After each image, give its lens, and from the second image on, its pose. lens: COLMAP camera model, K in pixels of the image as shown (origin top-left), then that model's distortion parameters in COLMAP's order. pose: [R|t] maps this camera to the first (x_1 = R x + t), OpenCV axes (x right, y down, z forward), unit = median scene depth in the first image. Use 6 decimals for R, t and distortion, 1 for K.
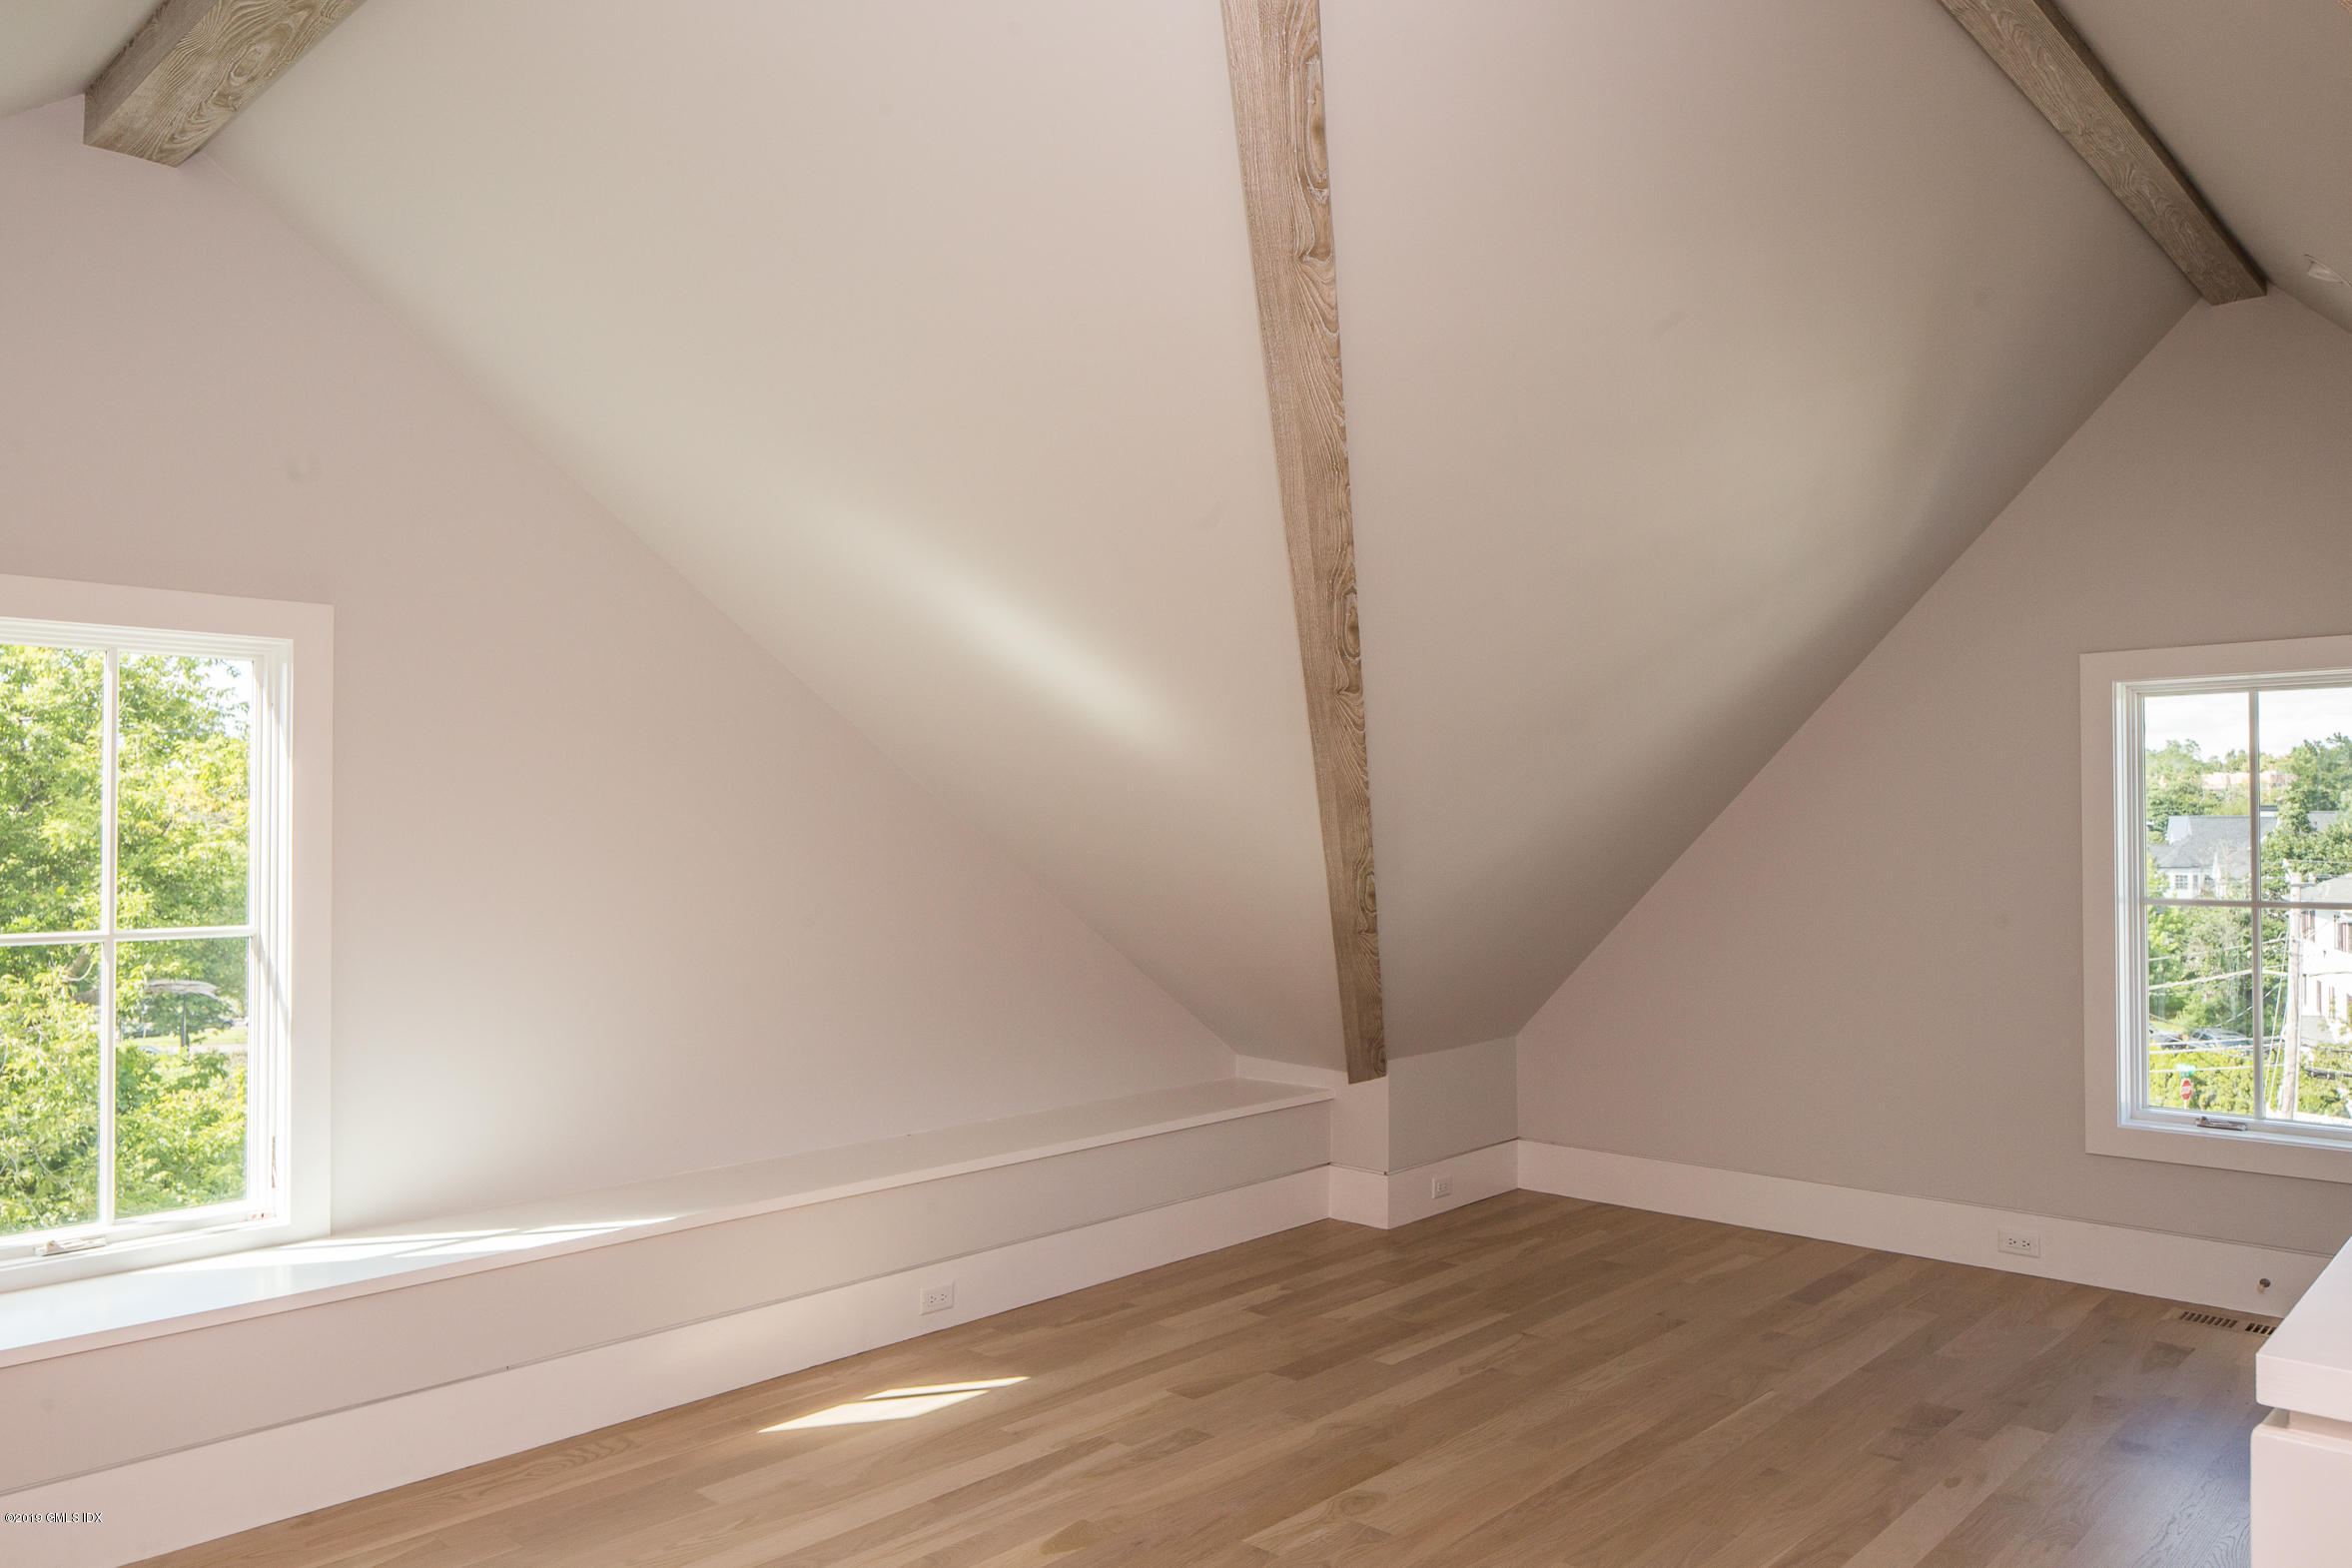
lens RADIAL K [[1659.0, 0, 1172.2], [0, 1659.0, 797.5], [0, 0, 1]] dist [-0.001265, 0.000478]
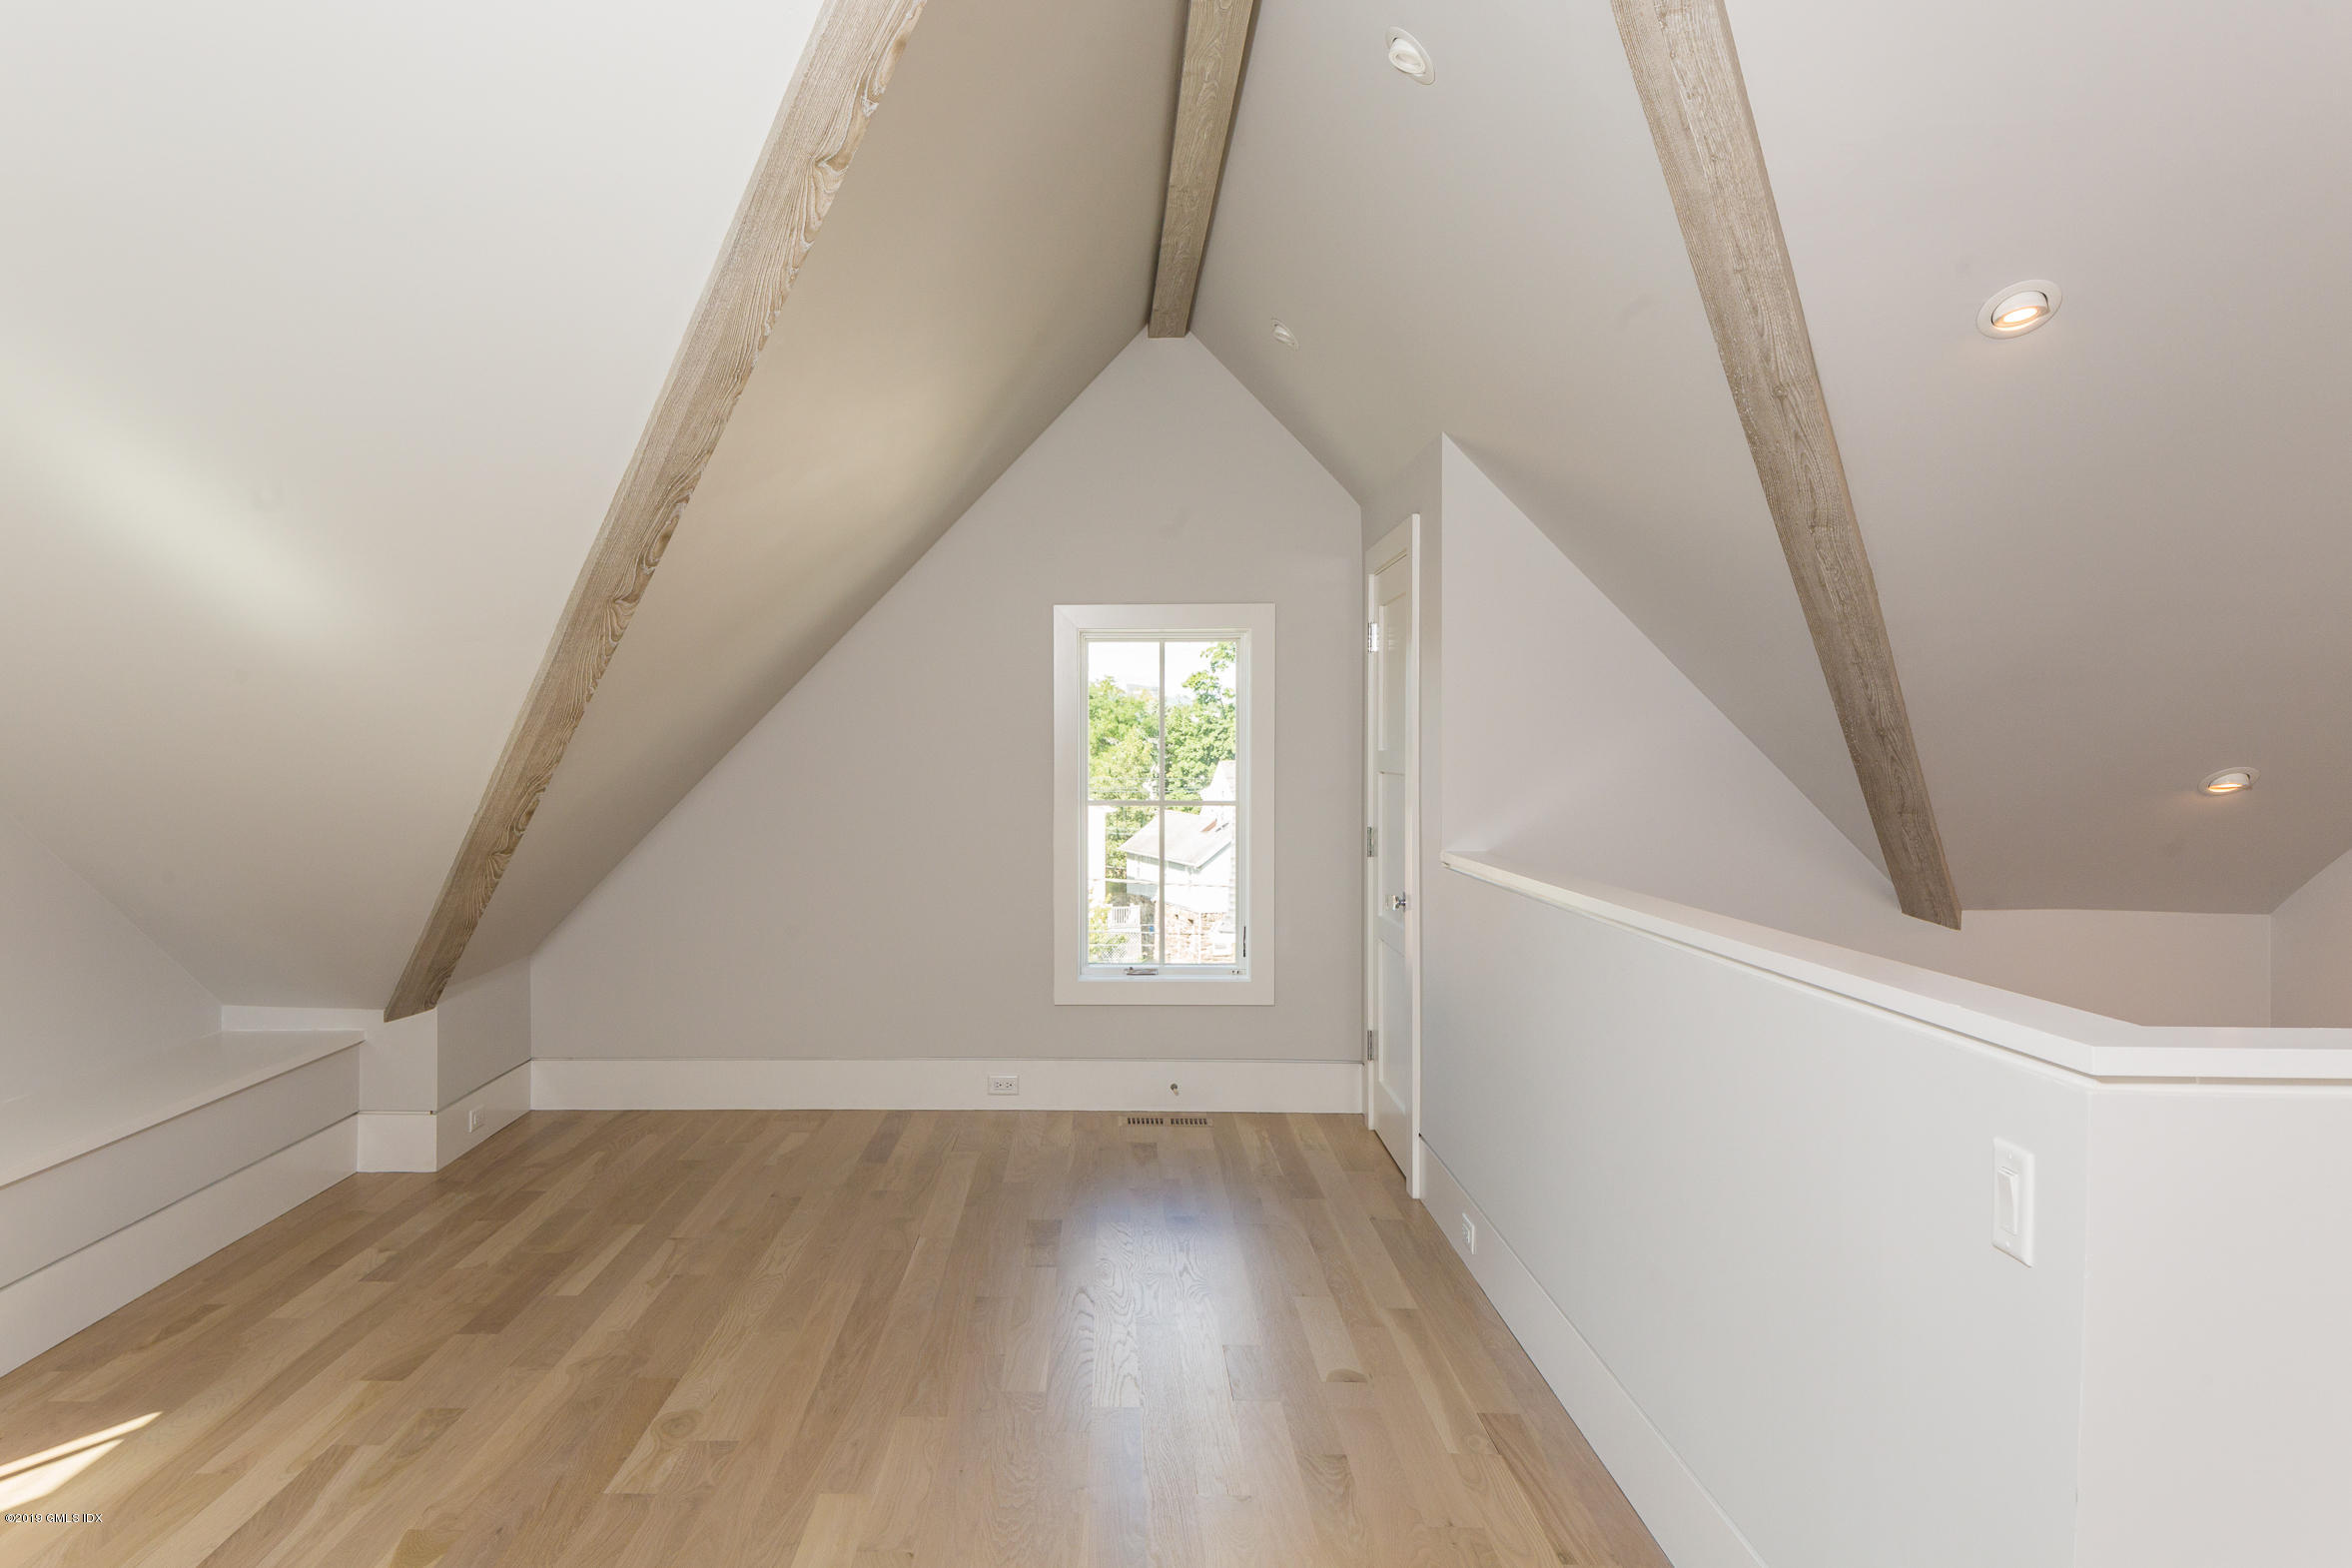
lens RADIAL K [[1576.4, 0, 1176.0], [0, 1576.4, 784.0], [0, 0, 1]] dist [0.103178, -0.092144]
pose [[0.745860, -0.014011, 0.665955, -0.230760], [-0.015112, 0.999165, 0.037947, 0.002025], [-0.665931, -0.038367, 0.745026, 0.078499]]
